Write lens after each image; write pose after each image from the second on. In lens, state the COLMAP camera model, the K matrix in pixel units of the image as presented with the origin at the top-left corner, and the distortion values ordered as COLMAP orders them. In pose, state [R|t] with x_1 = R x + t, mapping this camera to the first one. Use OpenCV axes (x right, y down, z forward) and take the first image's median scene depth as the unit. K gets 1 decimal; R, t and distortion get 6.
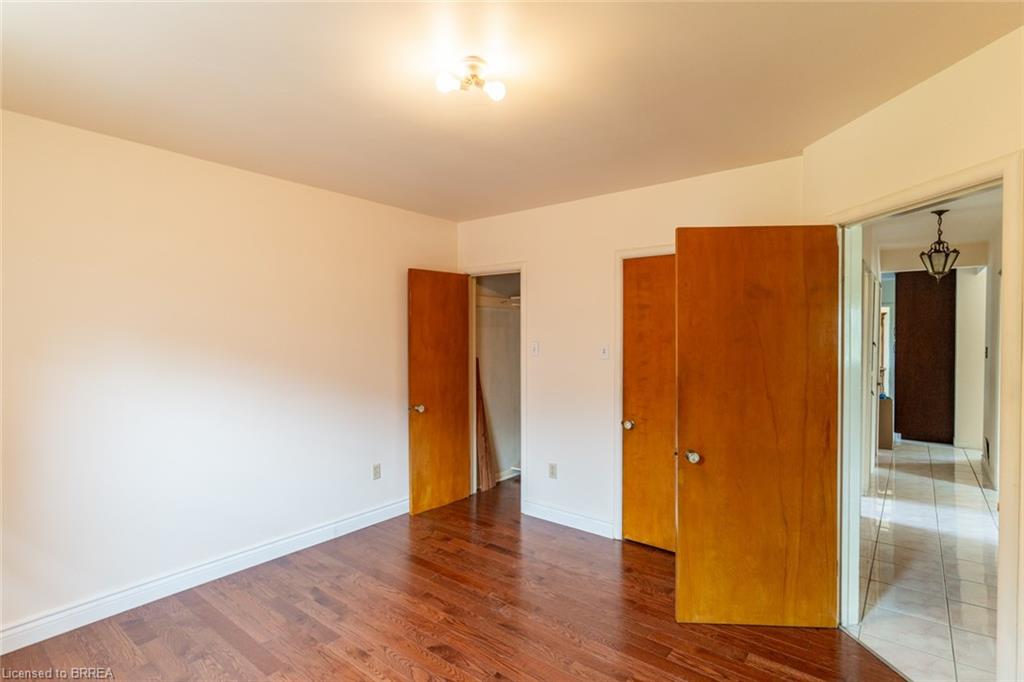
lens RADIAL K [[496.8, 0, 511.9], [0, 496.8, 340.2], [0, 0, 1]] dist [0.000469, -0.000270]
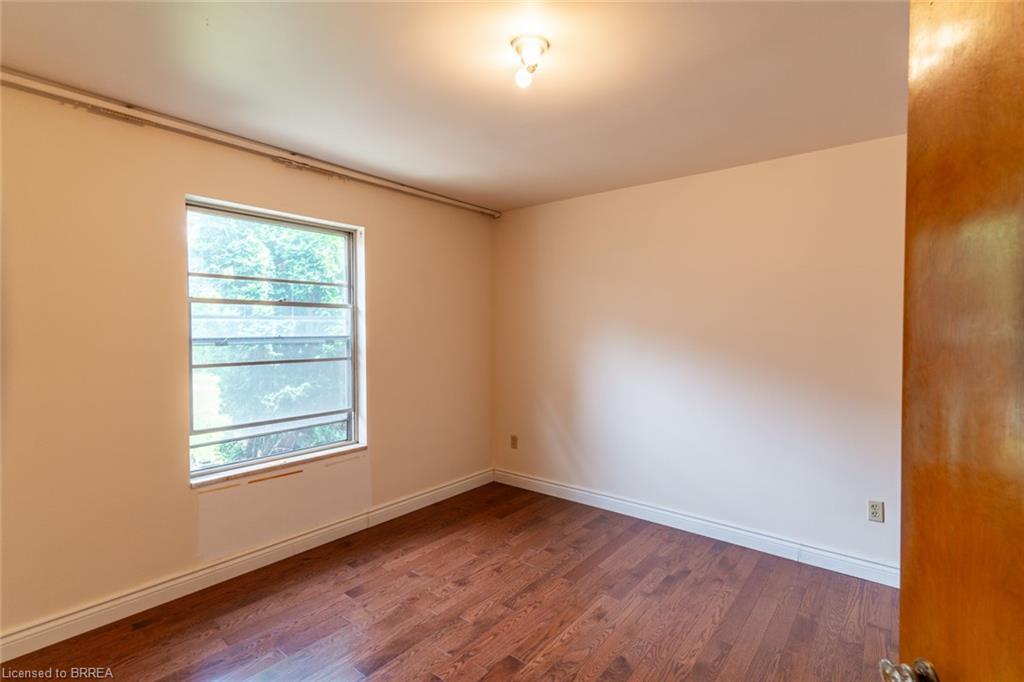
lens RADIAL K [[483.8, 0, 511.4], [0, 483.8, 340.8], [0, 0, 1]] dist [0.005383, 0.000656]
pose [[-0.008384, 0.040501, -0.999144, 0.624385], [-0.001134, 0.999178, 0.040512, -0.027804], [0.999964, 0.001472, -0.008331, 0.654992]]
